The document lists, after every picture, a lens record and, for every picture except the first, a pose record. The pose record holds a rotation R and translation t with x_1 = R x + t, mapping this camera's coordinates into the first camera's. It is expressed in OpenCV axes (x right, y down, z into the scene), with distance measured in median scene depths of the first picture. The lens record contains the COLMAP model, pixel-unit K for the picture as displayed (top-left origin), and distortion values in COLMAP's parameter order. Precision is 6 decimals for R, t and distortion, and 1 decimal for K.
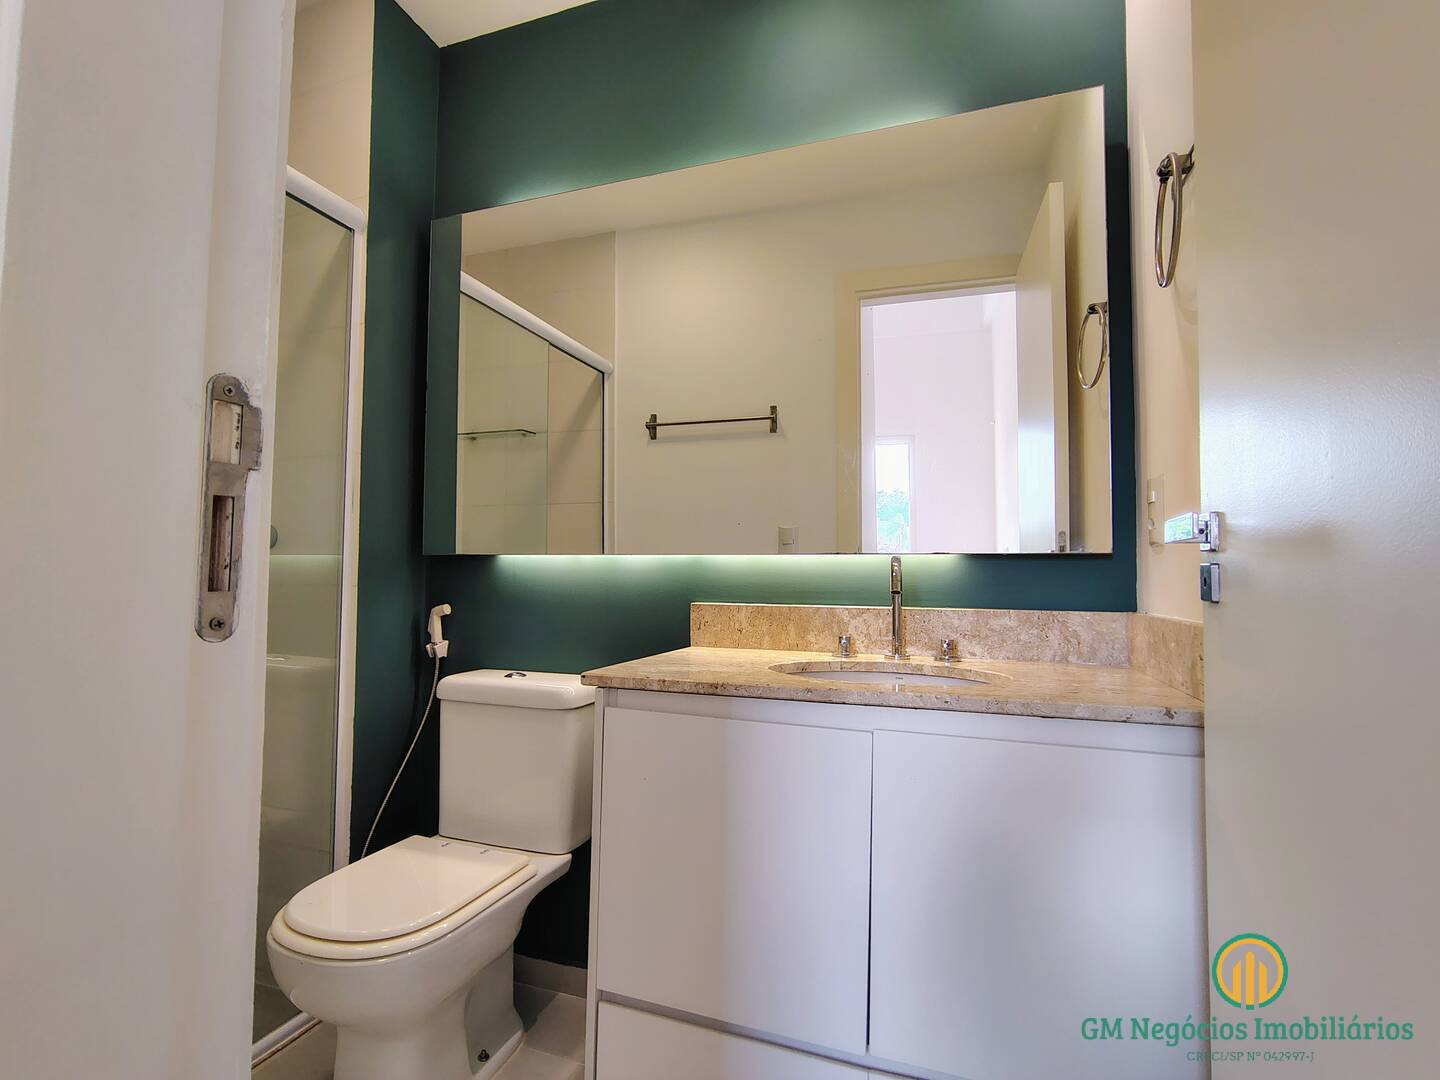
lens RADIAL K [[676.9, 0, 722.0], [0, 676.9, 542.9], [0, 0, 1]] dist [-0.011309, 0.007754]
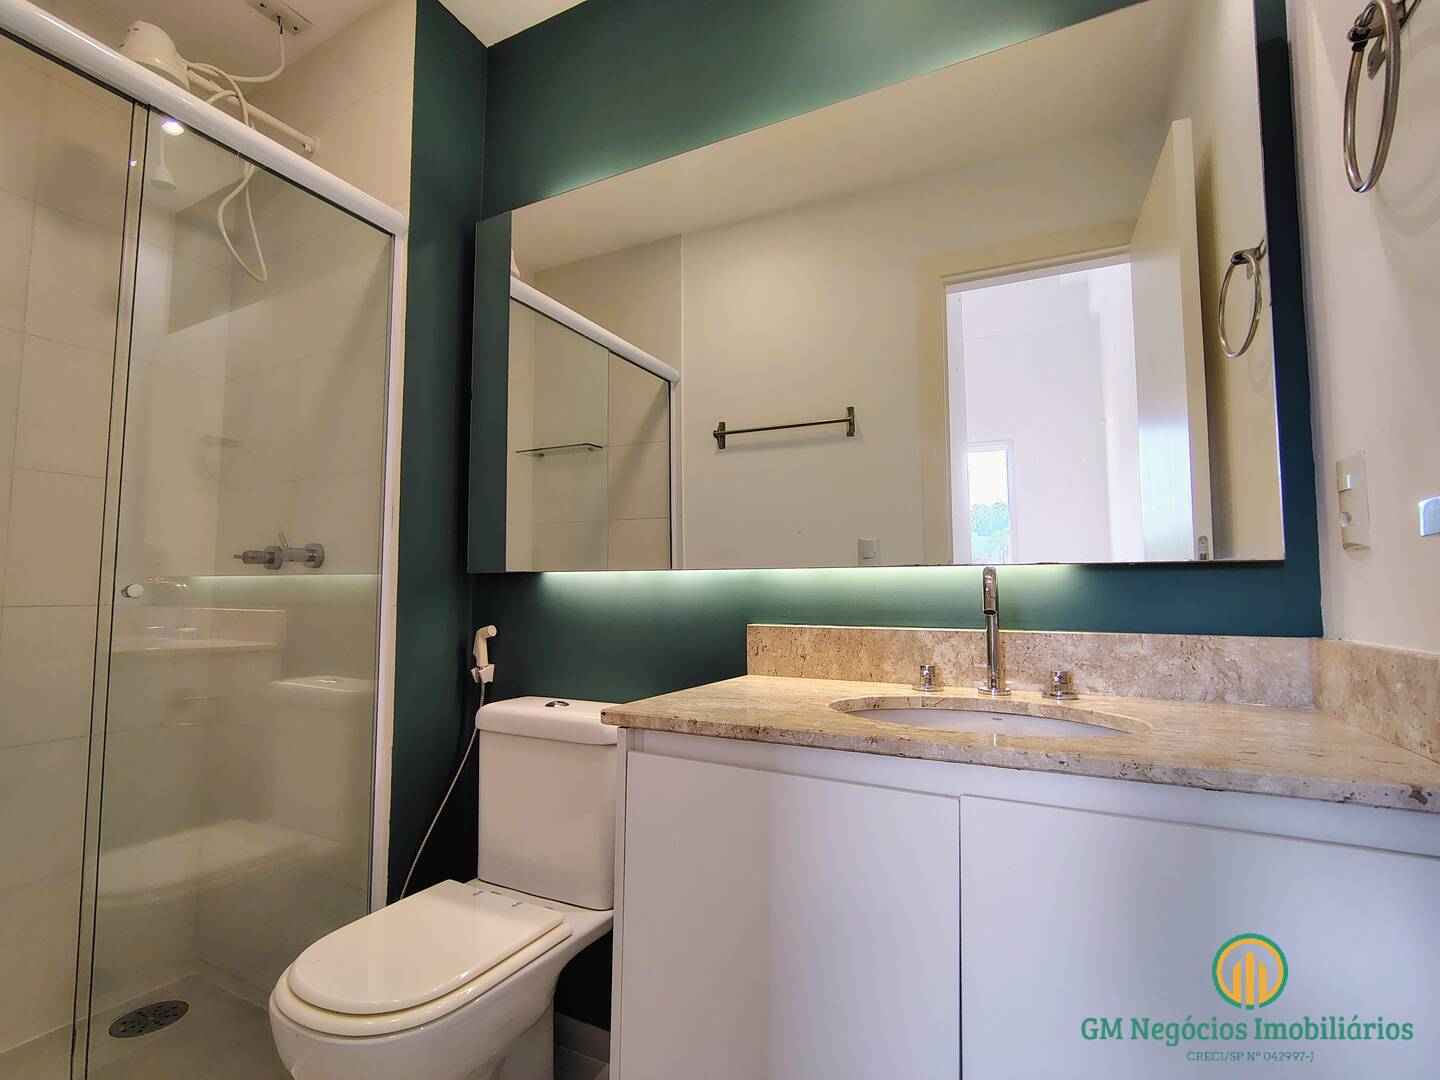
lens RADIAL K [[676.9, 0, 722.0], [0, 676.9, 542.9], [0, 0, 1]] dist [-0.011309, 0.007754]
pose [[0.990936, -0.016144, -0.133364, 0.044684], [0.012505, 0.999528, -0.028075, 0.008517], [0.133755, 0.026153, 0.990669, 0.143537]]
